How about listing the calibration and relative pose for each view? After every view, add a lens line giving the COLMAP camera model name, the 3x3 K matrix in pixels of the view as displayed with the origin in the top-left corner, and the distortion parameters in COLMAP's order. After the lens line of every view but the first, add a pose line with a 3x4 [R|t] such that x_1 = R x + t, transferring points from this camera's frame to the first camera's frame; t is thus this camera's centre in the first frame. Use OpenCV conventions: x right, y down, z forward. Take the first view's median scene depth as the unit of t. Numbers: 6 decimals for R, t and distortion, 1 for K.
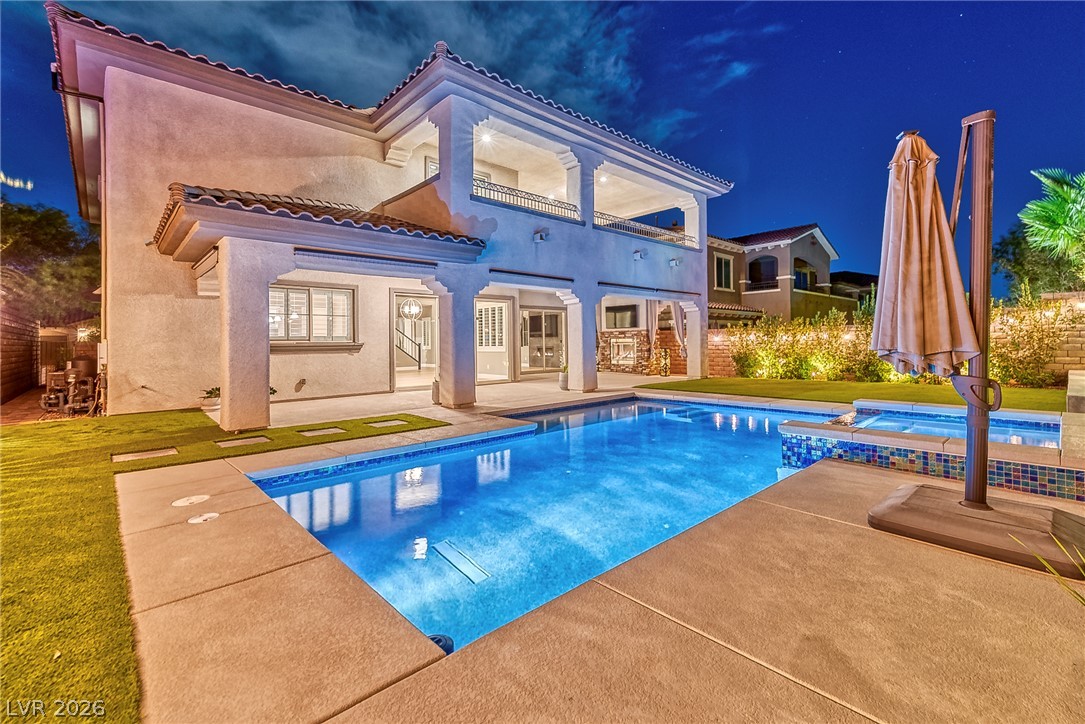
lens RADIAL K [[477.6, 0, 562.3], [0, 477.6, 342.1], [0, 0, 1]] dist [0.001535, -0.000034]
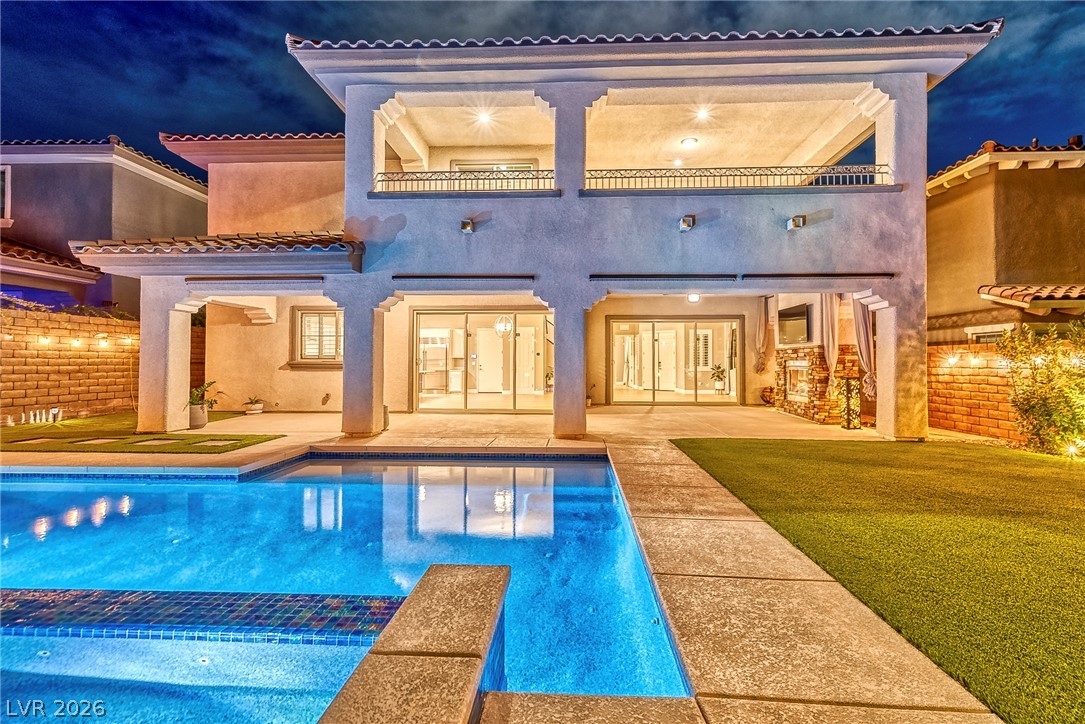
lens RADIAL K [[477.6, 0, 553.9], [0, 477.6, 359.7], [0, 0, 1]] dist [0.001535, -0.000034]
pose [[0.695740, 0.009975, -0.718224, 0.515412], [-0.011091, 0.999934, 0.003144, -0.009281], [0.718208, 0.005779, 0.695805, 0.494835]]
